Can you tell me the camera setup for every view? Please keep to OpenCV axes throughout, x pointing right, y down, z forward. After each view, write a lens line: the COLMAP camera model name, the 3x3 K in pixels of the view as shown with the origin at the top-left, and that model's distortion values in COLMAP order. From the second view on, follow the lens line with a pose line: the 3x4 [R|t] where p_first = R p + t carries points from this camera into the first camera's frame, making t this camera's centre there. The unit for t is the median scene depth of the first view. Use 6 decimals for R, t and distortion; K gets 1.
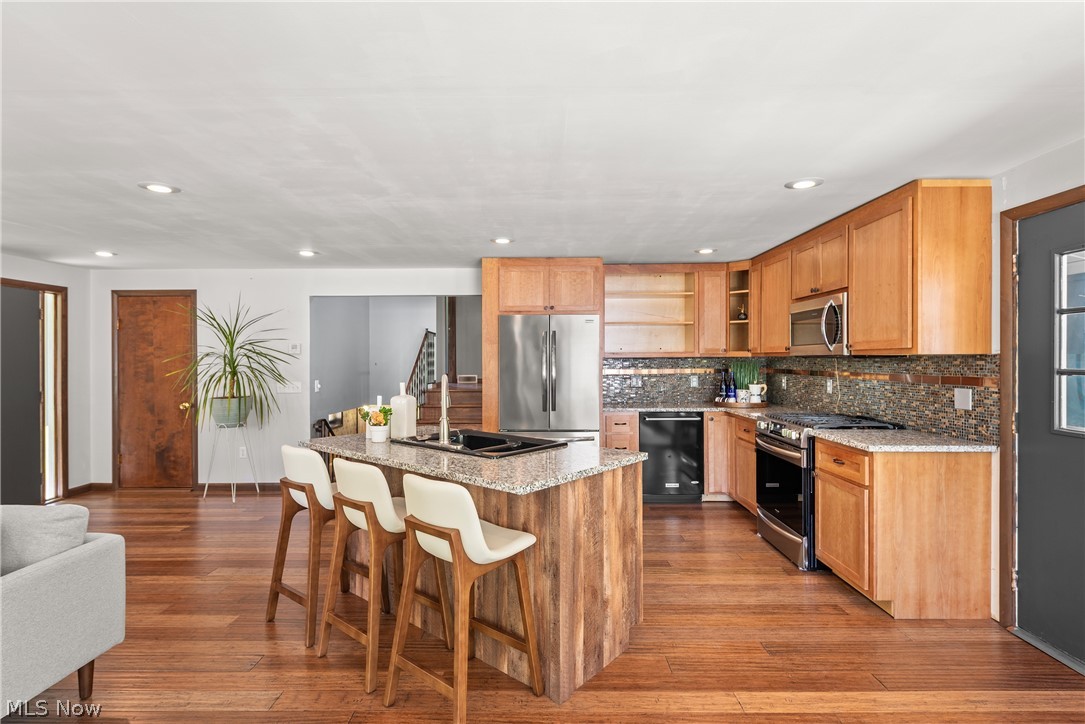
lens RADIAL K [[531.3, 0, 535.9], [0, 531.3, 361.2], [0, 0, 1]] dist [0.005772, -0.002640]
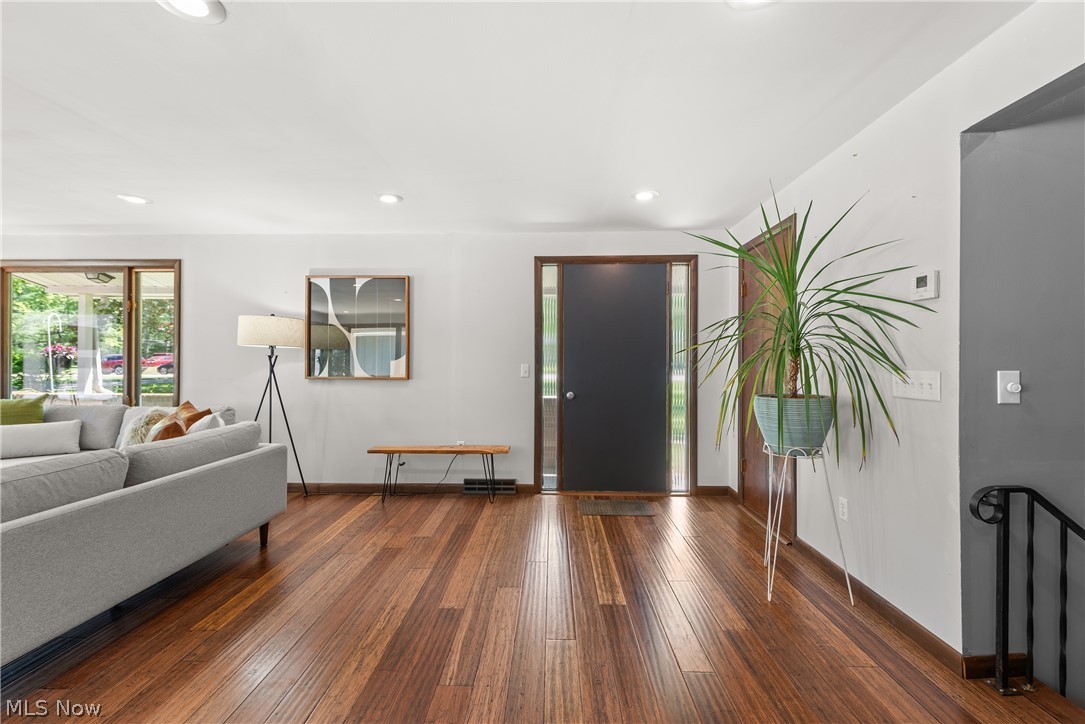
lens RADIAL K [[457.5, 0, 539.2], [0, 457.5, 363.8], [0, 0, 1]] dist [0.004294, -0.001760]
pose [[-0.010814, 0.015136, -0.999827, -0.208788], [-0.004993, 0.999872, 0.015191, 0.052518], [0.999929, 0.005157, -0.010737, 1.296054]]
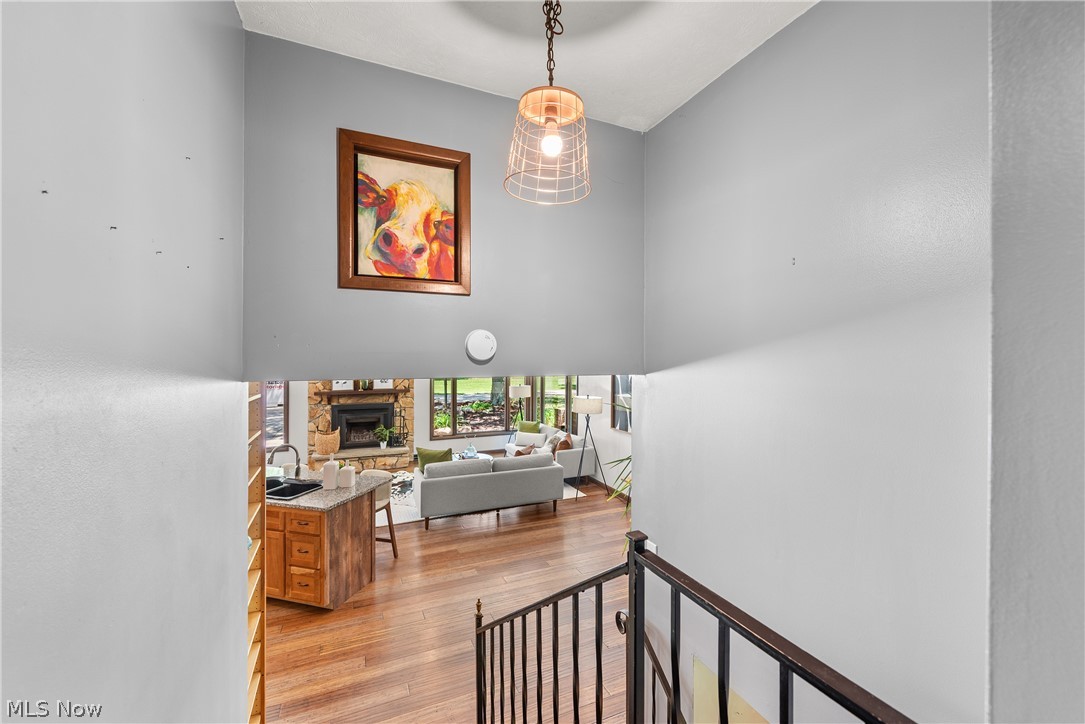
lens RADIAL K [[428.1, 0, 543.6], [0, 428.1, 357.7], [0, 0, 1]] dist [0.010568, -0.002138]
pose [[-0.906770, 0.004292, -0.421604, -0.283873], [0.002772, 0.999987, 0.004217, -0.250958], [0.421617, 0.002655, -0.906770, 2.438407]]
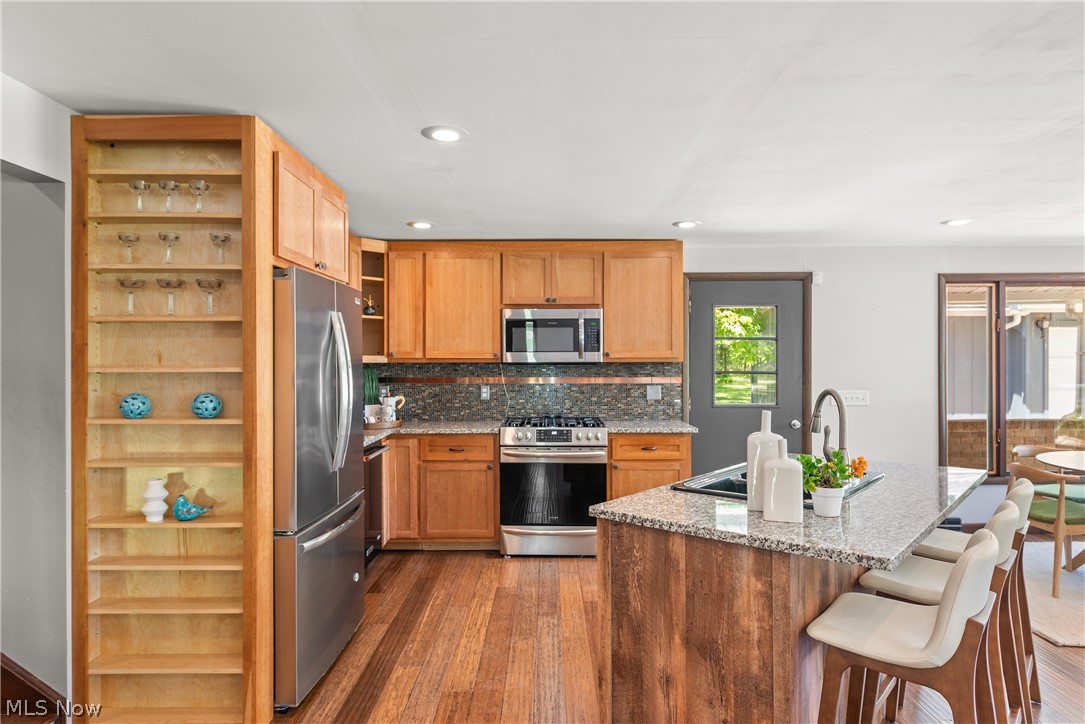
lens RADIAL K [[661.5, 0, 538.1], [0, 661.5, 363.5], [0, 0, 1]] dist [0.008029, -0.002614]
pose [[-0.006687, -0.000604, 0.999977, -0.946109], [0.005647, 0.999984, 0.000642, -0.010811], [-0.999962, 0.005651, -0.006683, 1.241506]]
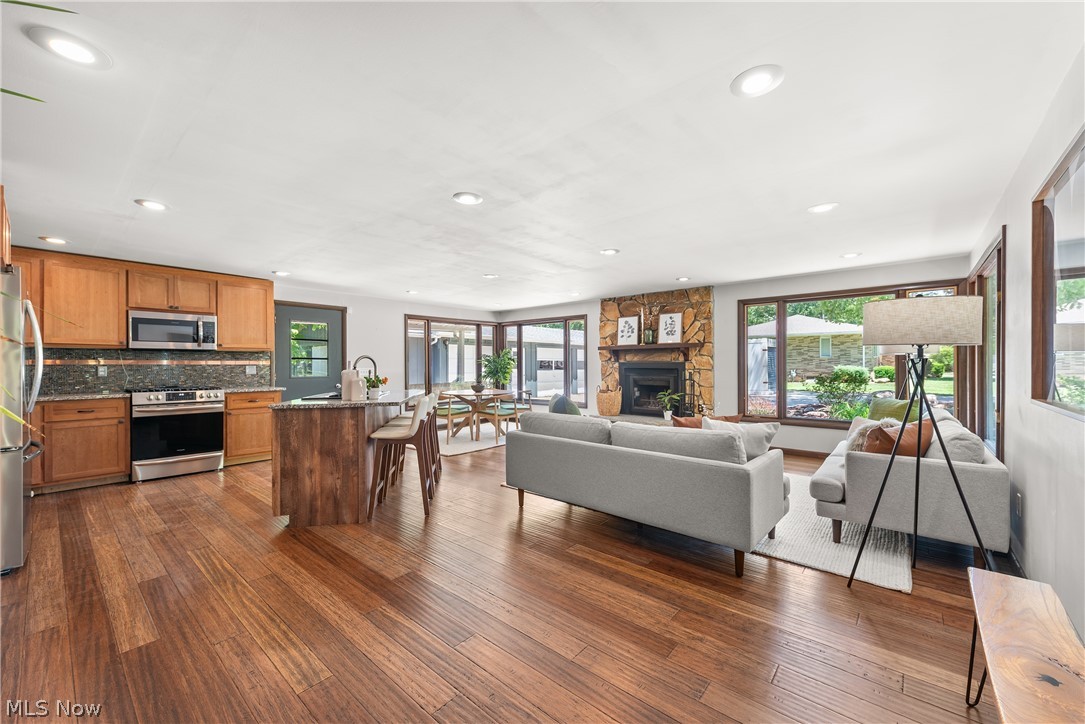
lens RADIAL K [[428.1, 0, 545.9], [0, 428.1, 366.3], [0, 0, 1]] dist [0.010568, -0.002138]
pose [[-0.770742, 0.006025, 0.637119, -1.371878], [0.009404, 0.999954, 0.001920, 0.058570], [-0.637078, 0.007471, -0.770763, 1.540522]]
